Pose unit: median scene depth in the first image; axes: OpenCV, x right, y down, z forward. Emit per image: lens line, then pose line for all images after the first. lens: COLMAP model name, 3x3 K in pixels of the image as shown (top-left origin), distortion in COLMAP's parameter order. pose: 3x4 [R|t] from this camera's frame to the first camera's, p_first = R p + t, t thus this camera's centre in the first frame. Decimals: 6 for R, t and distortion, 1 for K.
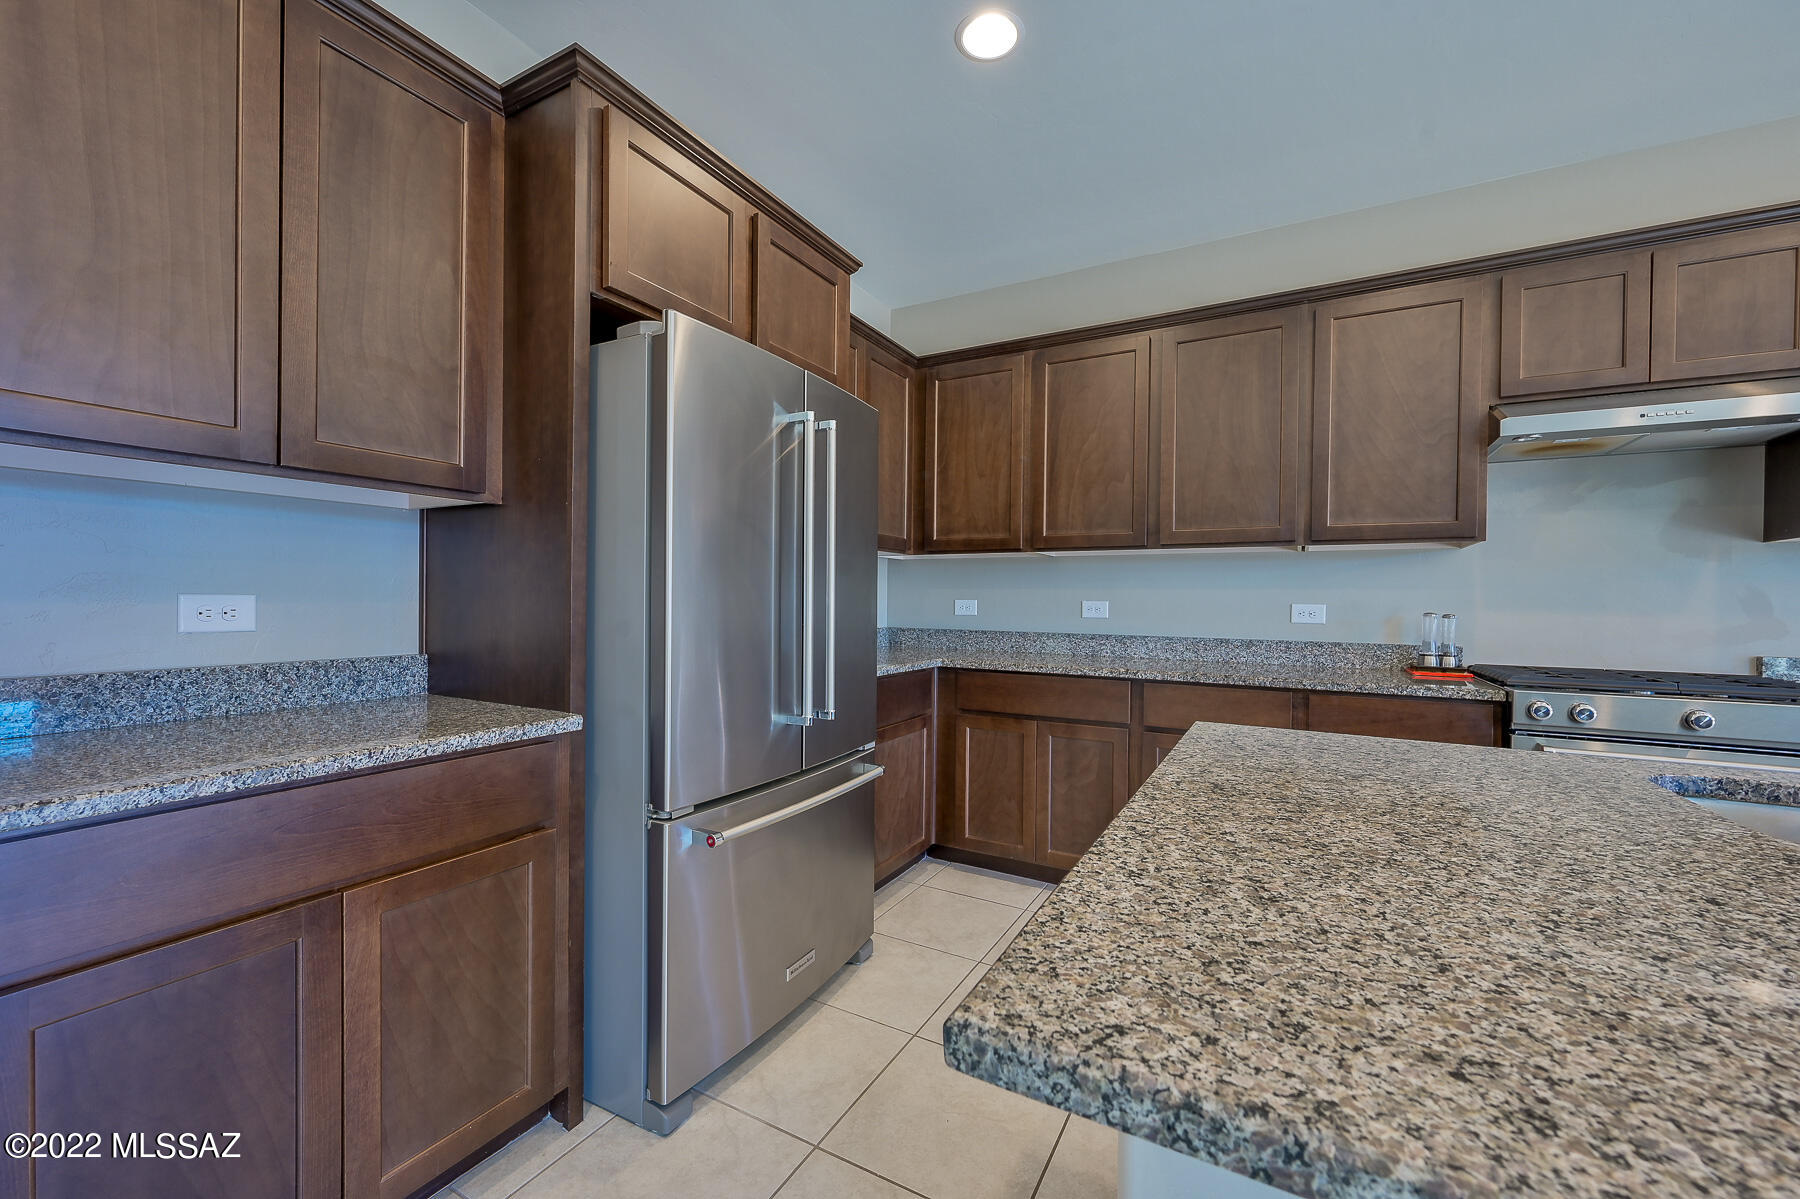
lens RADIAL K [[706.9, 0, 904.3], [0, 706.9, 604.4], [0, 0, 1]] dist [-0.000684, 0.000335]
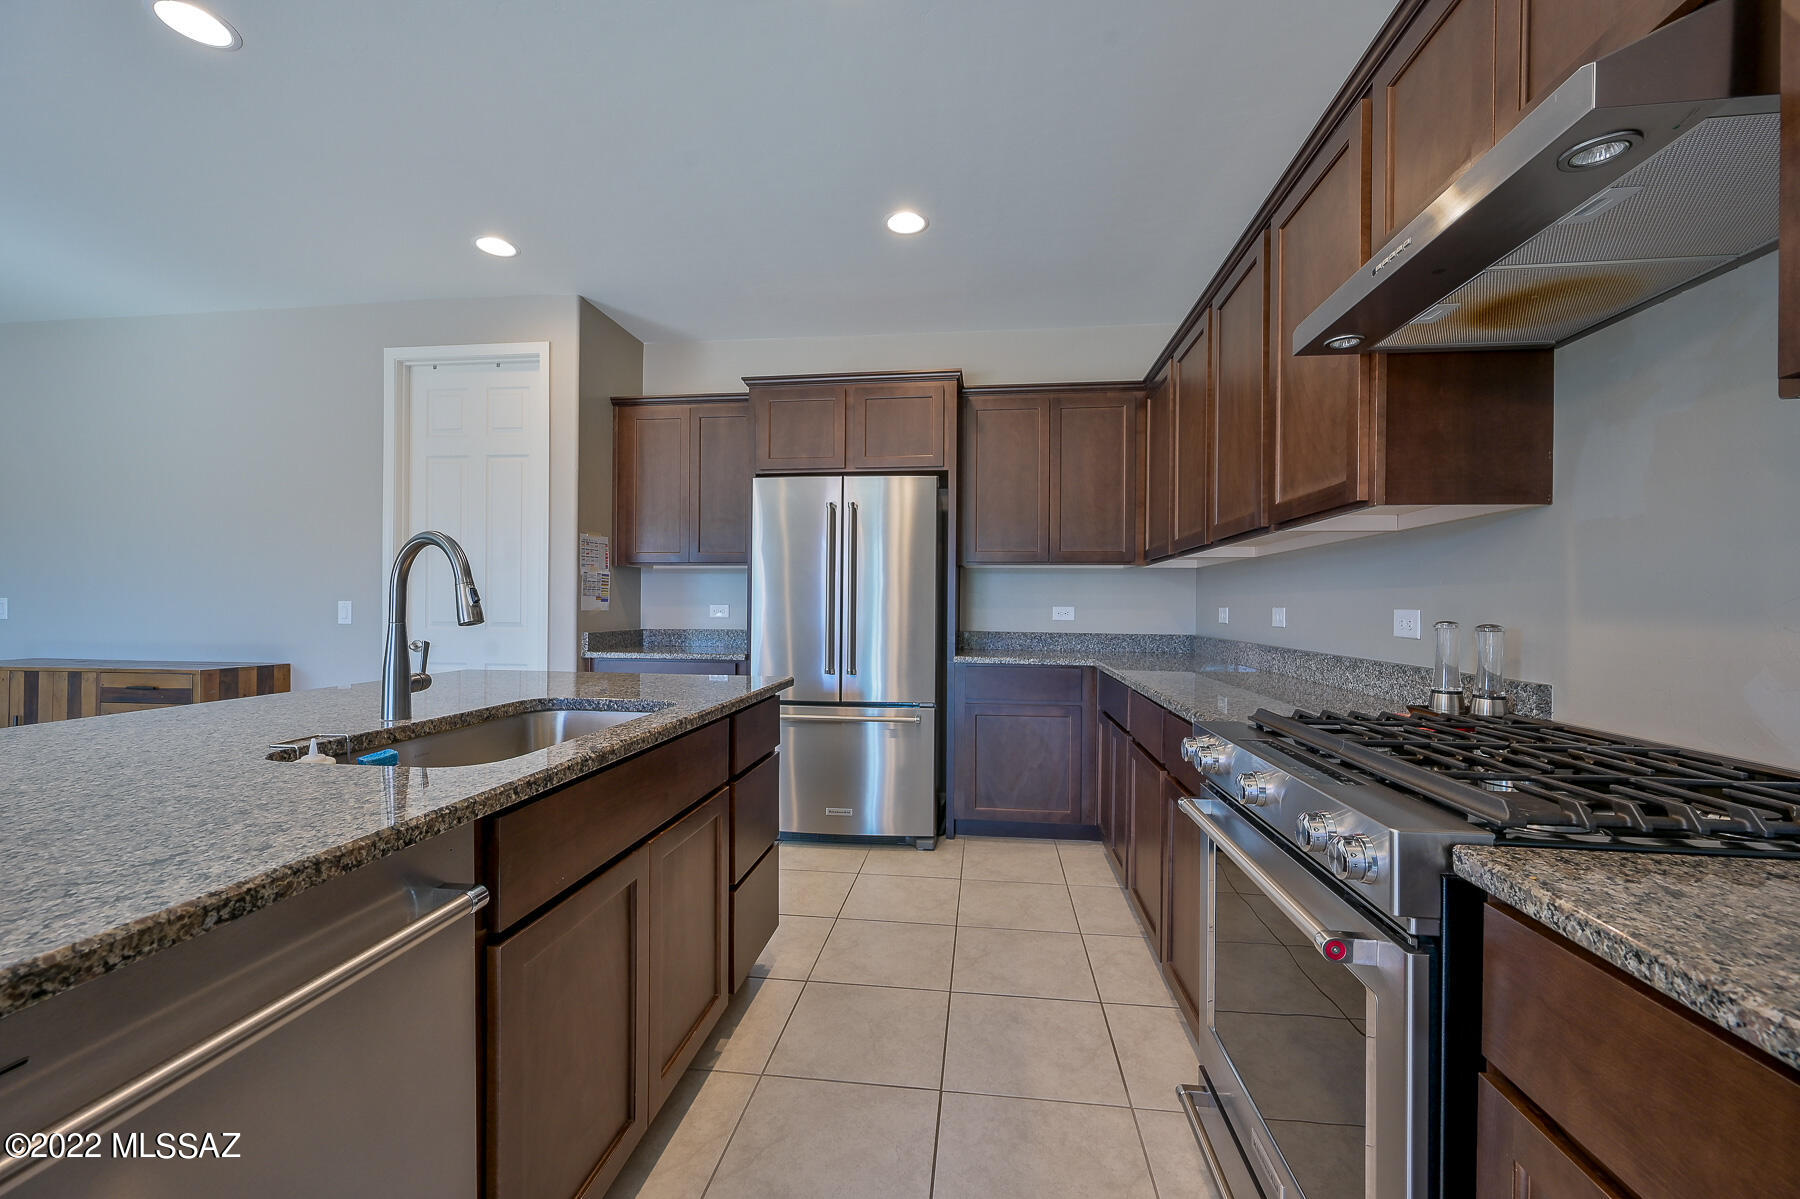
lens RADIAL K [[706.9, 0, 903.1], [0, 706.9, 605.7], [0, 0, 1]] dist [-0.000684, 0.000335]
pose [[0.376952, -0.007938, -0.926199, 1.249006], [-0.009635, 0.999876, -0.012491, 0.011638], [0.926183, 0.013633, 0.376828, 0.379640]]
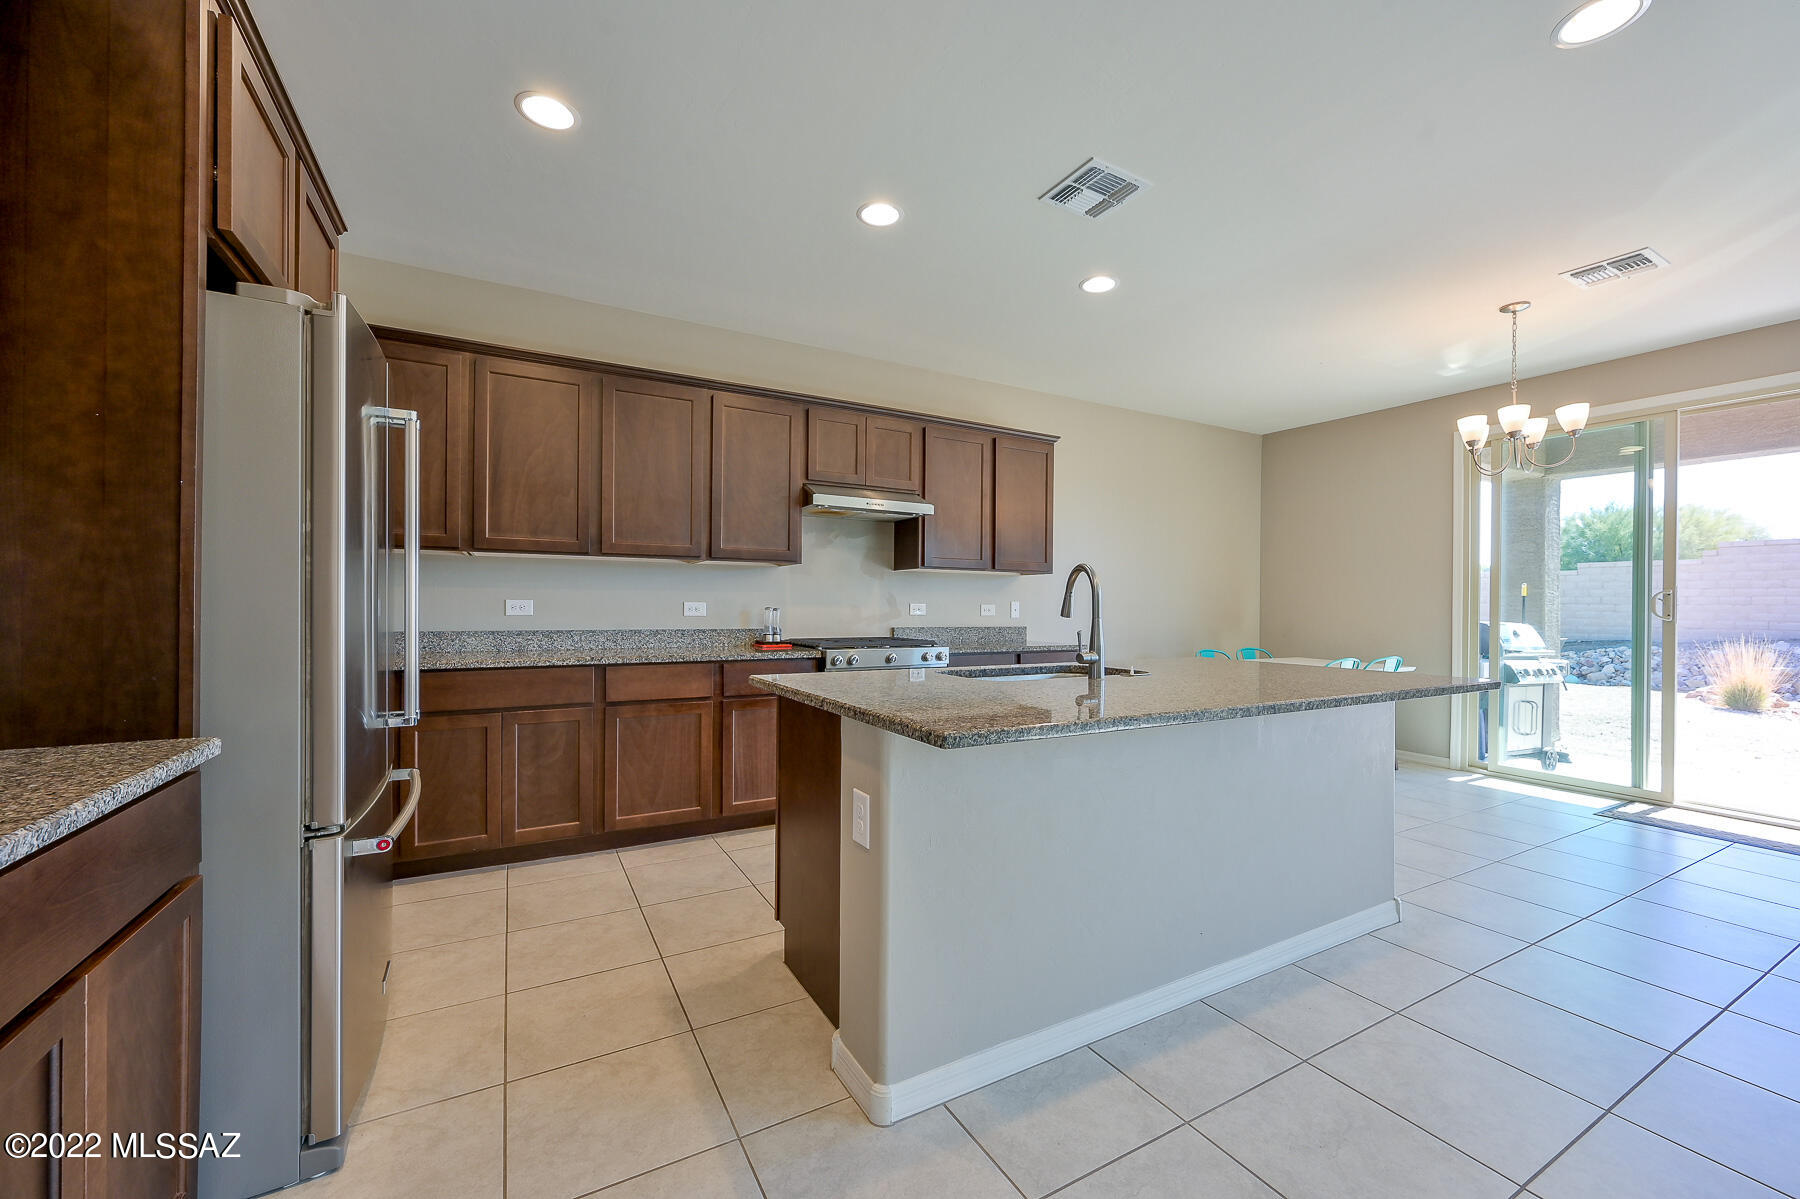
lens RADIAL K [[706.9, 0, 903.6], [0, 706.9, 605.6], [0, 0, 1]] dist [-0.000684, 0.000335]
pose [[0.528862, -0.007950, 0.848670, -0.471552], [0.003239, 0.999968, 0.007349, -0.002533], [-0.848701, -0.001138, 0.528871, -0.089849]]
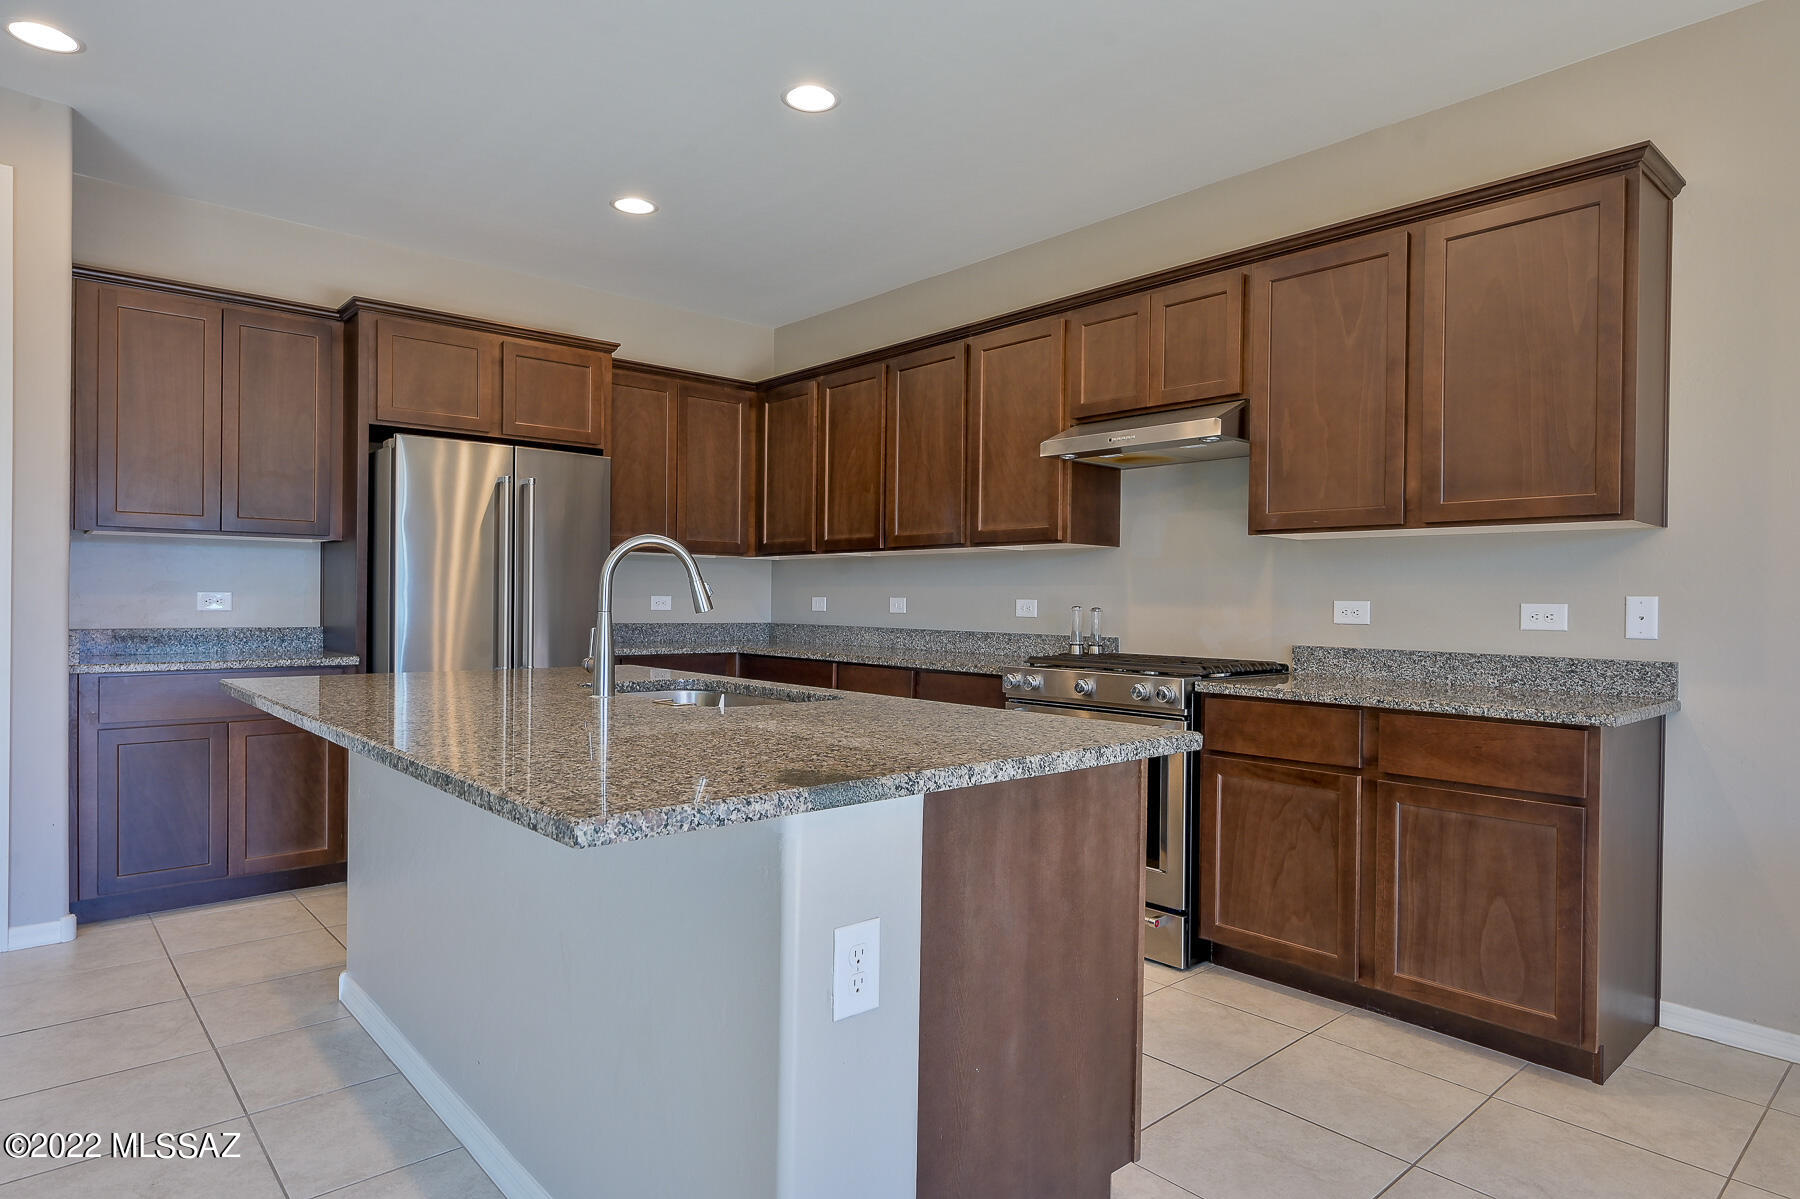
lens RADIAL K [[1018.6, 0, 906.1], [0, 1018.6, 604.7], [0, 0, 1]] dist [0.000189, 0.000318]
pose [[0.944265, 0.000577, -0.329185, 1.126321], [-0.002300, 0.999986, -0.004843, 0.019887], [0.329177, 0.005330, 0.944253, -0.661464]]
